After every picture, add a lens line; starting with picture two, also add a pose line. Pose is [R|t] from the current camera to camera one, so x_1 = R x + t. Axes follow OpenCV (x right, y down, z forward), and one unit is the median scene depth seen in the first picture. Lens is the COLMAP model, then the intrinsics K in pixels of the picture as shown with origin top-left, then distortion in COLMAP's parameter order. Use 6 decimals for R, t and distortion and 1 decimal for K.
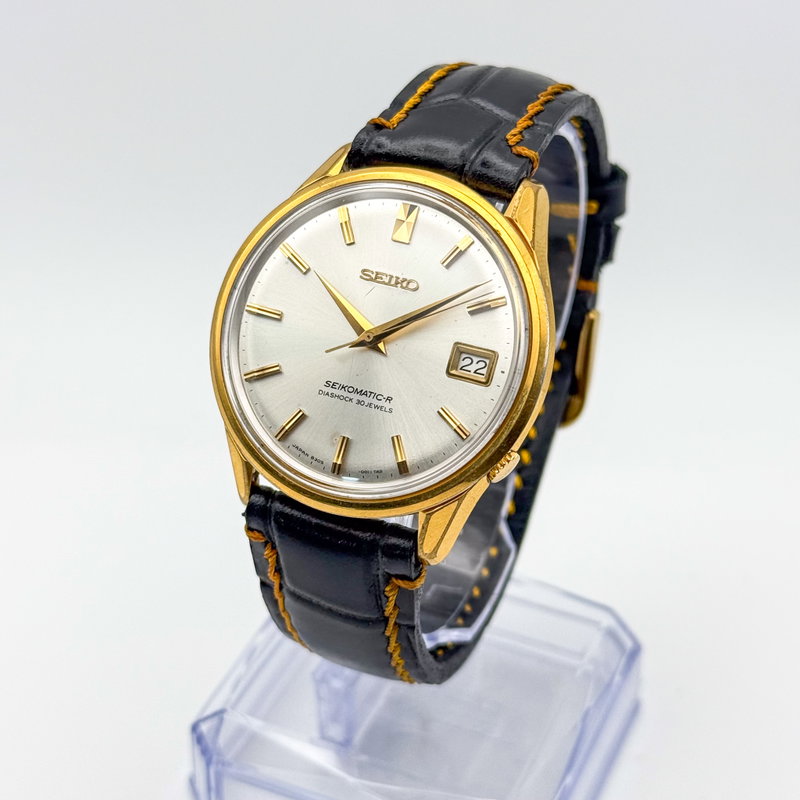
lens RADIAL K [[1794.6, 0, 400.8], [0, 1794.6, 412.8], [0, 0, 1]] dist [0.073961, 0.396408]
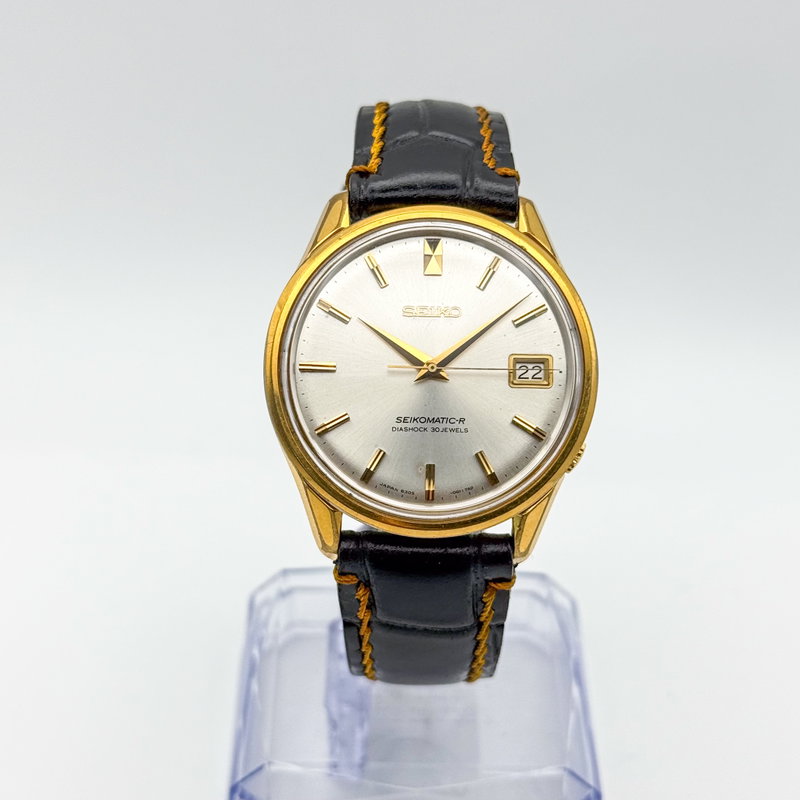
lens RADIAL K [[1794.6, 0, 400.8], [0, 1794.6, 412.8], [0, 0, 1]] dist [0.073961, 0.396408]
pose [[0.915689, -0.222248, 0.334841, -0.386630], [0.223295, 0.974090, 0.035900, -0.056983], [-0.334144, 0.041895, 0.941591, 0.005901]]
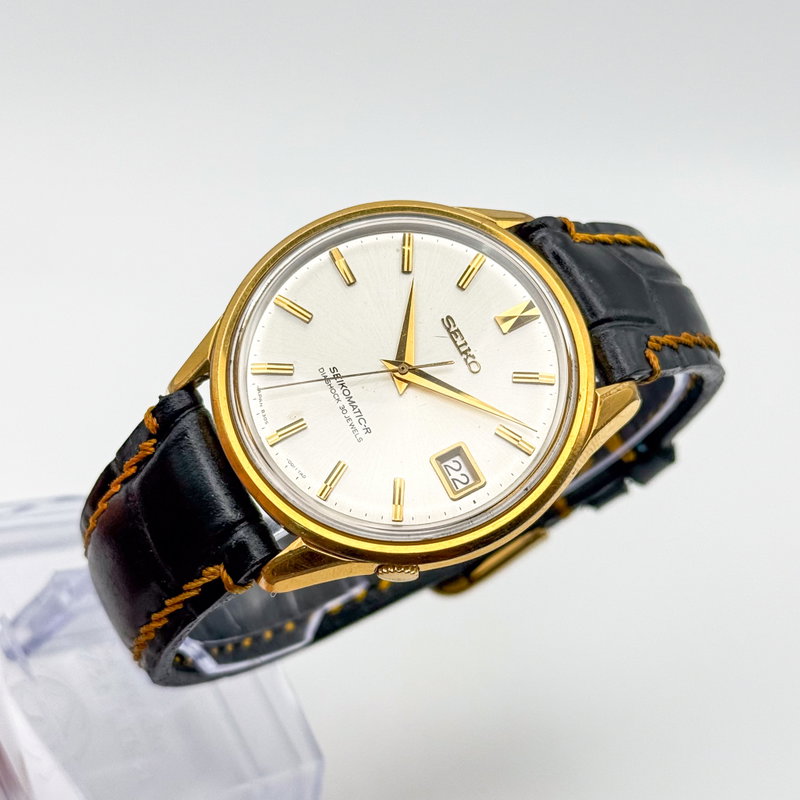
lens RADIAL K [[1794.6, 0, 400.8], [0, 1794.6, 412.8], [0, 0, 1]] dist [0.073961, 0.396408]
pose [[0.668713, 0.741717, 0.051750, -0.048339], [-0.735780, 0.670164, -0.097514, 0.062143], [-0.107009, 0.027132, 0.993888, 0.080462]]
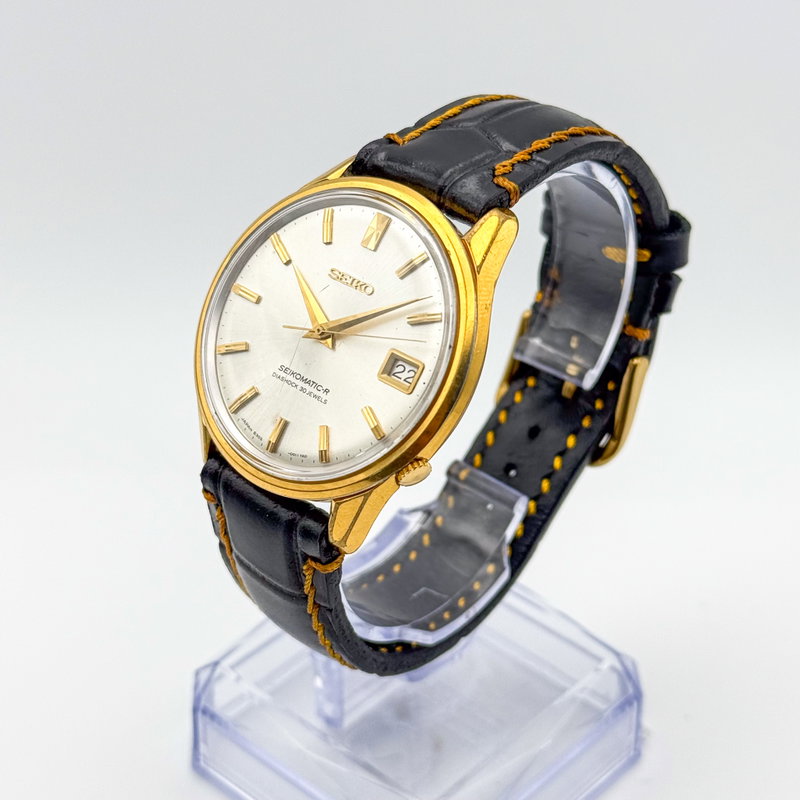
lens RADIAL K [[1794.6, 0, 400.8], [0, 1794.6, 412.8], [0, 0, 1]] dist [0.073961, 0.396408]
pose [[0.946888, 0.177641, -0.268044, 0.315146], [-0.182621, 0.983162, 0.006446, -0.009615], [0.264676, 0.042847, 0.963385, -0.014626]]
